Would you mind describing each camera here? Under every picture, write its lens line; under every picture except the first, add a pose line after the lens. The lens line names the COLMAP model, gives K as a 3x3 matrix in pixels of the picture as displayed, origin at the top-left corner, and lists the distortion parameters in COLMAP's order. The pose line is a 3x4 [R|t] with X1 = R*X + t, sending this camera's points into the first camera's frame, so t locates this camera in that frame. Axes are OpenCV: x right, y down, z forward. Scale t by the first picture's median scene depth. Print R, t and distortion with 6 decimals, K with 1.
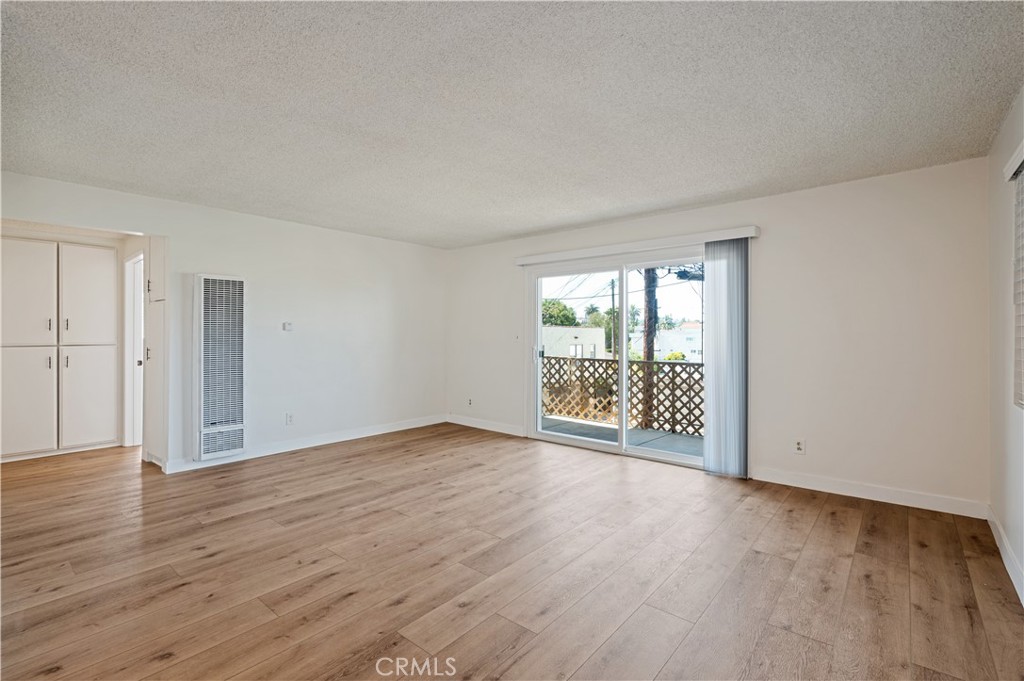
lens RADIAL K [[463.1, 0, 512.0], [0, 463.1, 340.5], [0, 0, 1]] dist [-0.002131, 0.000351]
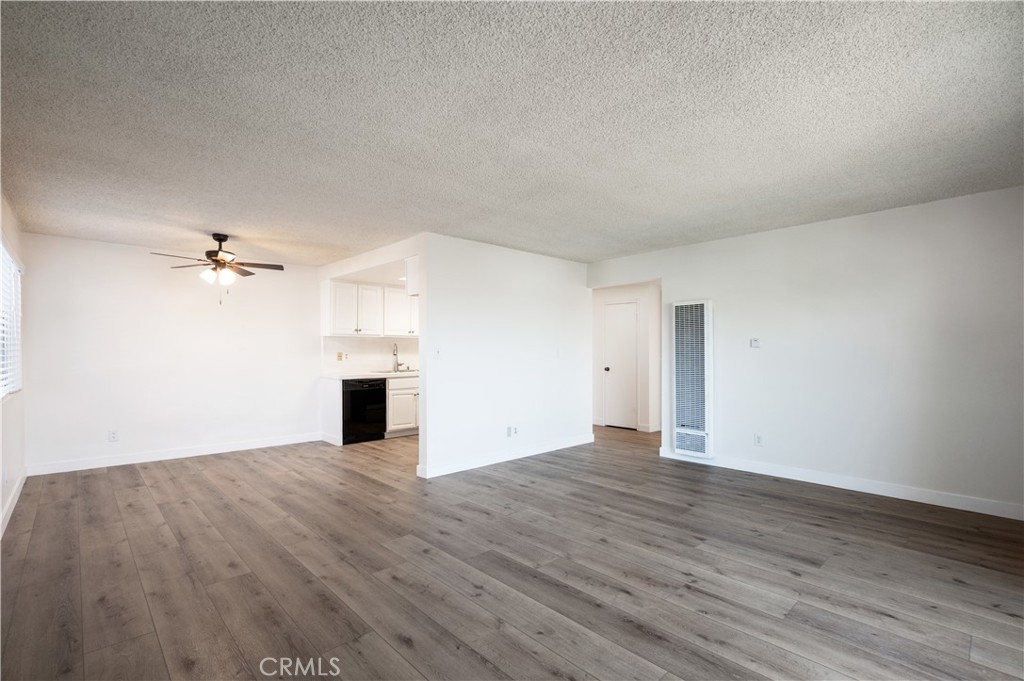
lens RADIAL K [[463.1, 0, 512.0], [0, 463.1, 340.5], [0, 0, 1]] dist [-0.002131, 0.000351]
pose [[-0.108870, -0.026471, -0.993704, 0.727403], [-0.012021, 0.999607, -0.025312, -0.006262], [0.993983, 0.009190, -0.109145, 0.826437]]
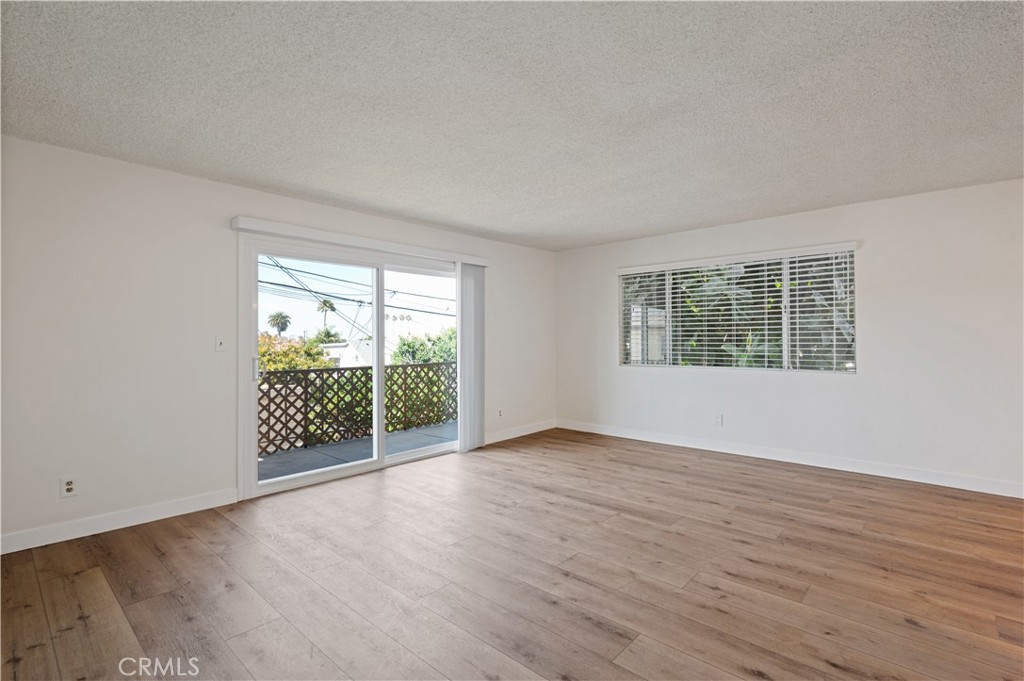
lens RADIAL K [[483.2, 0, 512.0], [0, 483.2, 340.5], [0, 0, 1]] dist [-0.000579, -0.000545]
pose [[0.035507, -0.005637, 0.999354, -0.974088], [0.018434, 0.999818, 0.004985, -0.011042], [-0.999199, 0.018245, 0.035604, 0.957046]]
